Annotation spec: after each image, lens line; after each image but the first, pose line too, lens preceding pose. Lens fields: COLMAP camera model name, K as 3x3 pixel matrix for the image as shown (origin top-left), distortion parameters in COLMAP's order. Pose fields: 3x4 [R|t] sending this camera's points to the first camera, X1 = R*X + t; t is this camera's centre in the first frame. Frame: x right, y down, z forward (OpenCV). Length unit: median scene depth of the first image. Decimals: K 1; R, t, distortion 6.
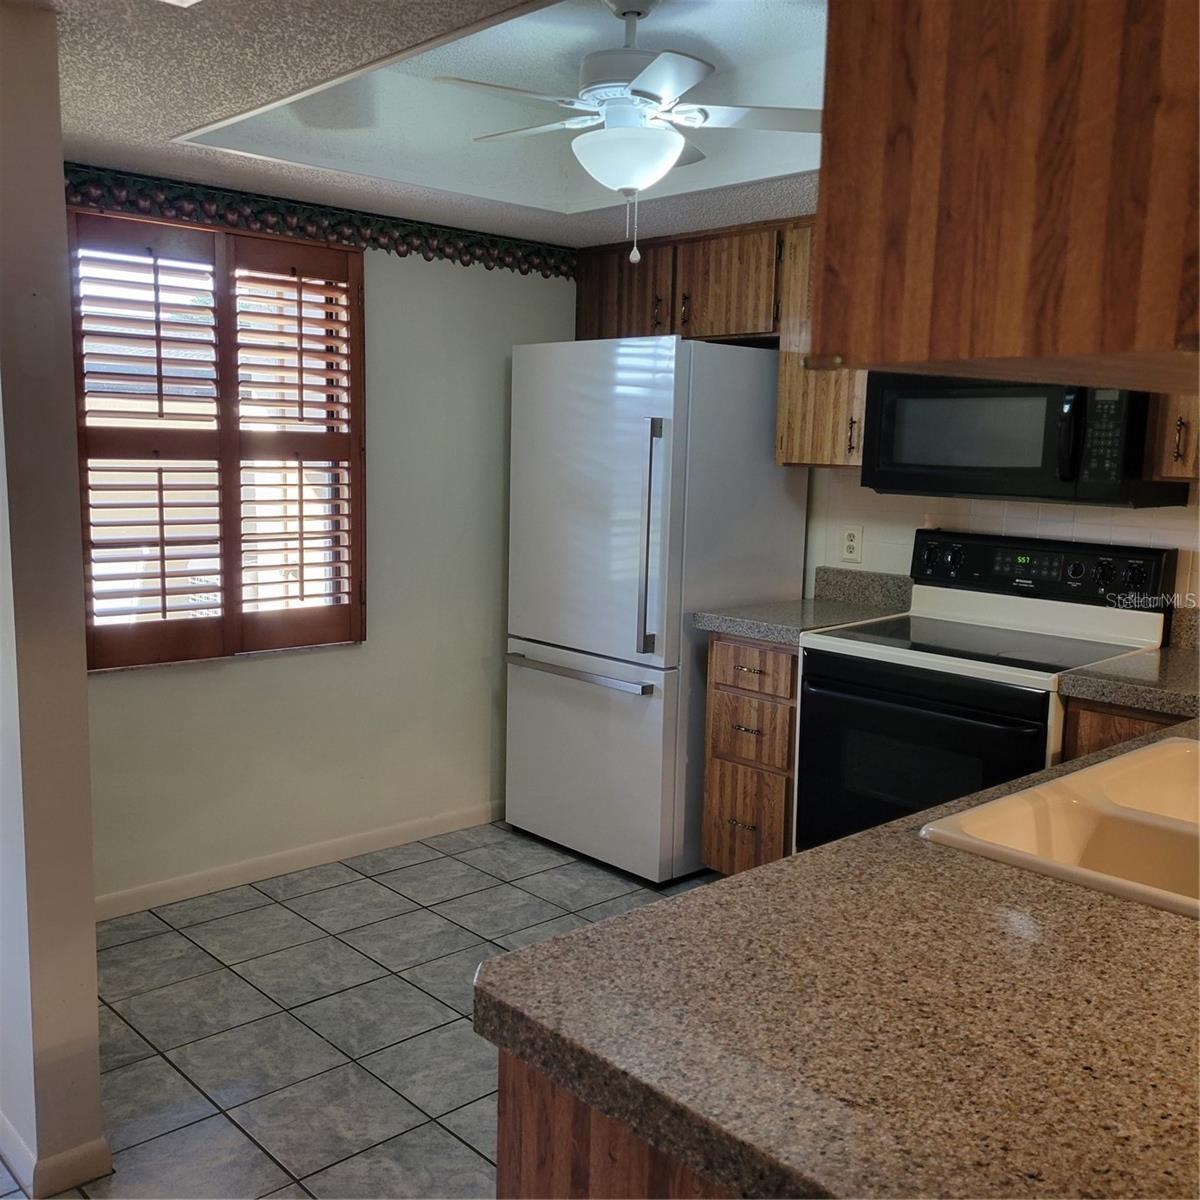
lens RADIAL K [[1275.3, 0, 602.0], [0, 1275.3, 574.7], [0, 0, 1]] dist [0.058004, -0.041261]
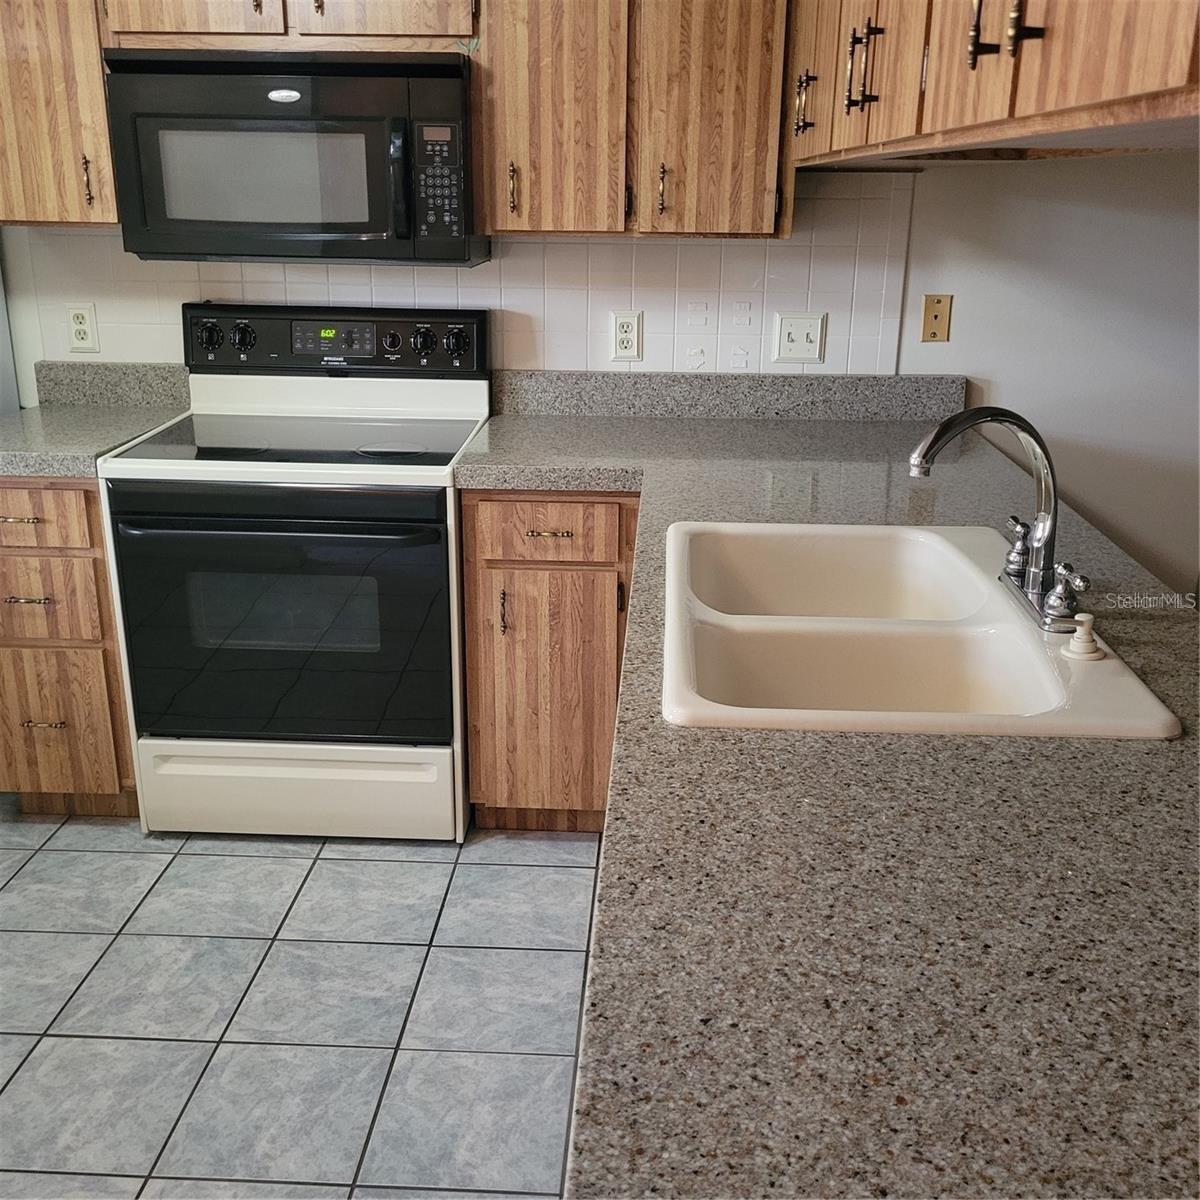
lens RADIAL K [[1275.3, 0, 602.0], [0, 1275.3, 574.7], [0, 0, 1]] dist [0.058004, -0.041261]
pose [[0.697360, -0.220152, 0.682071, -0.159977], [0.079257, 0.969507, 0.231894, -0.038783], [-0.712325, -0.107655, 0.693544, 0.258331]]
